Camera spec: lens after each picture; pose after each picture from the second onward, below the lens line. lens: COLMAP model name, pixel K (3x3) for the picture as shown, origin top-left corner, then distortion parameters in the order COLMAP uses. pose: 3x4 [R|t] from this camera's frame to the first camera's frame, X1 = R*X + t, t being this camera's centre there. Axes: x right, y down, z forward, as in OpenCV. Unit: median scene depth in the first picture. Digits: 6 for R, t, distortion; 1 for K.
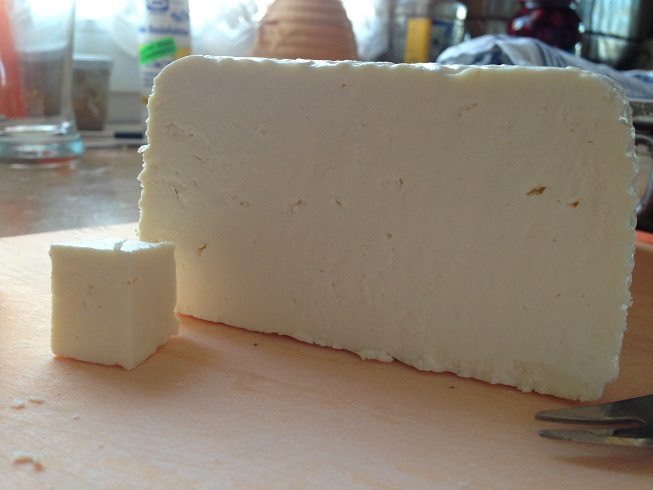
lens RADIAL K [[626.7, 0, 326.5], [0, 626.7, 245.0], [0, 0, 1]] dist [-0.003964, -0.008260]
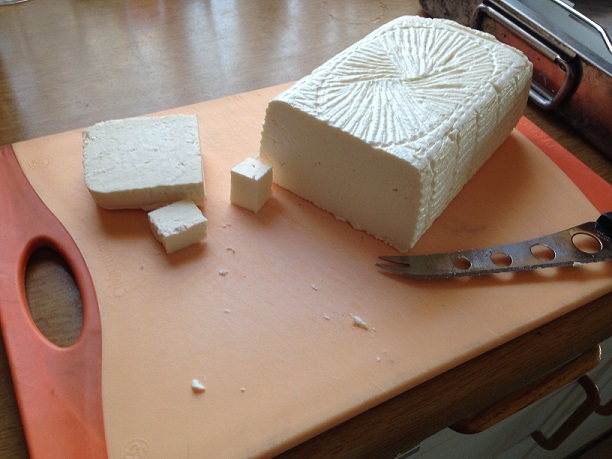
lens RADIAL K [[587.4, 0, 306.0], [0, 587.4, 229.5], [0, 0, 1]] dist [-0.003964, -0.008260]
pose [[0.977950, 0.165924, -0.126821, 0.278961], [-0.075727, 0.847672, 0.525088, -1.200474], [0.194628, -0.503906, 0.841546, -1.316864]]
